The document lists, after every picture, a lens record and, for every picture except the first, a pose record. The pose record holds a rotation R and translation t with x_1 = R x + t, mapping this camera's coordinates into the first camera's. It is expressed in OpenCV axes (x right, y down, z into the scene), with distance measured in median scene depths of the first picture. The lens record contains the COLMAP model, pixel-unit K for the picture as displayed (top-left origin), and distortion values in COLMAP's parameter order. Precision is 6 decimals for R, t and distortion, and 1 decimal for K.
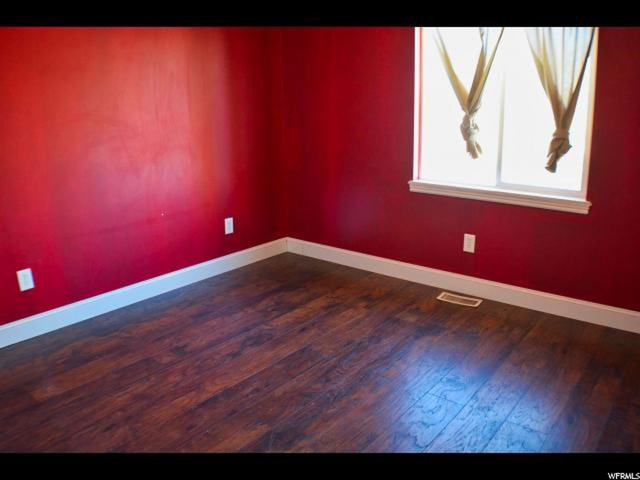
lens RADIAL K [[496.1, 0, 320.0], [0, 496.1, 240.0], [0, 0, 1]] dist [-0.172203, 0.002013]
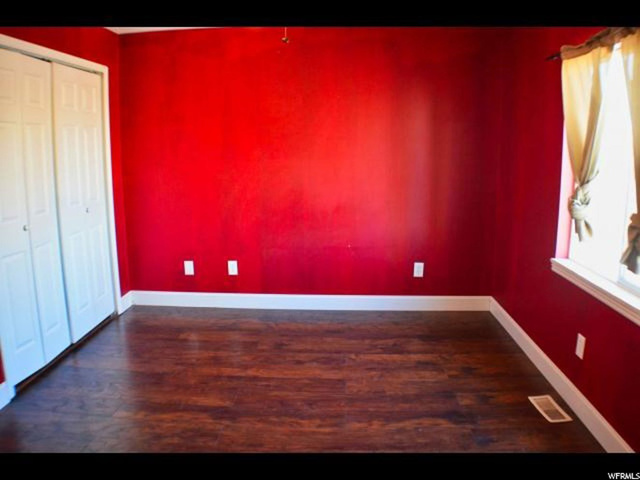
lens RADIAL K [[496.1, 0, 320.0], [0, 496.1, 240.0], [0, 0, 1]] dist [-0.172203, 0.002013]
pose [[0.608937, 0.162265, -0.776444, 0.666020], [-0.224489, 0.974088, 0.027512, -0.095757], [0.760789, 0.157550, 0.629585, 0.188213]]
